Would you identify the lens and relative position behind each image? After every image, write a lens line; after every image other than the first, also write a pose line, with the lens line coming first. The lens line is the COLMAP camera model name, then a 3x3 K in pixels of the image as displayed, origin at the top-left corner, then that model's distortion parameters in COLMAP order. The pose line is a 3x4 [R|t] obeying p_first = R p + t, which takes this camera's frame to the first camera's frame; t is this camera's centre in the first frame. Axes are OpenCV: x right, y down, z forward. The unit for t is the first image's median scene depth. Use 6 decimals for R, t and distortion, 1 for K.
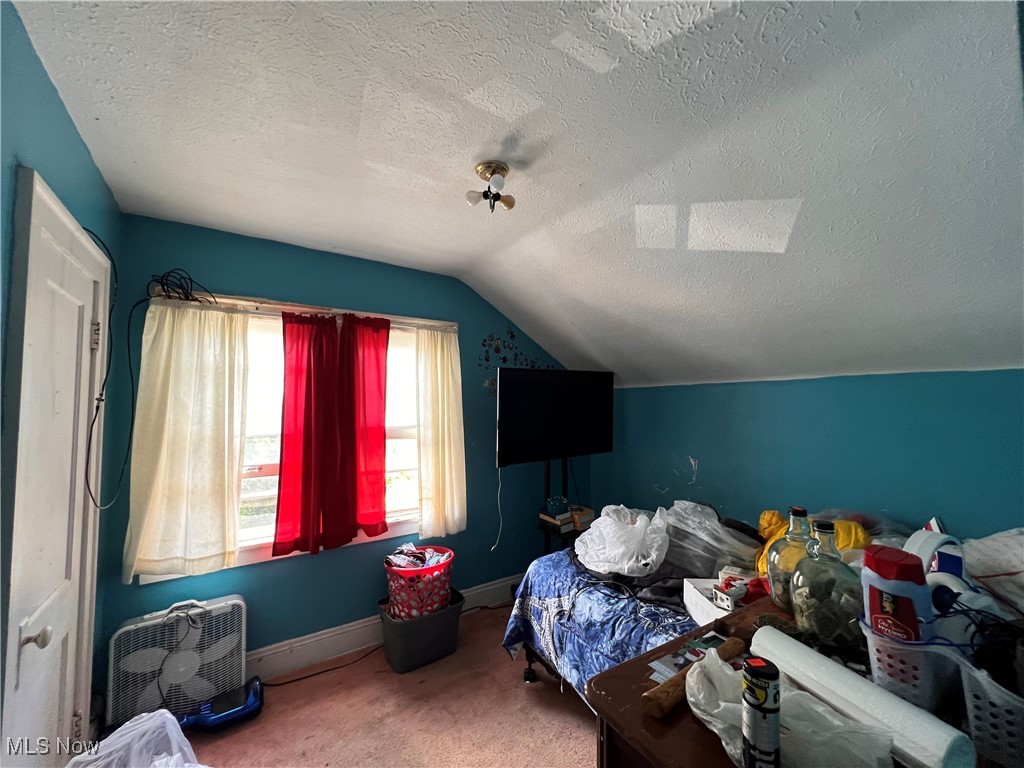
lens RADIAL K [[408.8, 0, 513.4], [0, 408.8, 380.3], [0, 0, 1]] dist [-0.002745, 0.000861]
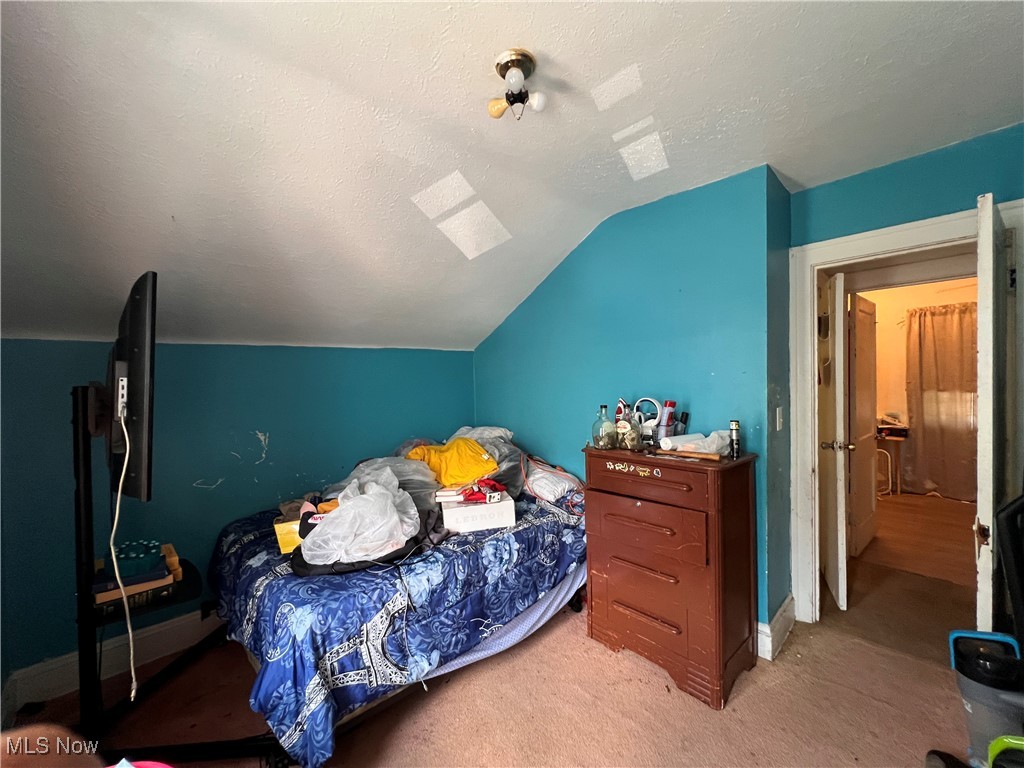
lens RADIAL K [[408.8, 0, 513.6], [0, 408.8, 381.1], [0, 0, 1]] dist [-0.002745, 0.000861]
pose [[-0.167339, -0.005826, 0.985882, -0.721847], [-0.034862, 0.999392, -0.000012, 0.099236], [-0.985283, -0.034371, -0.167441, 0.939591]]
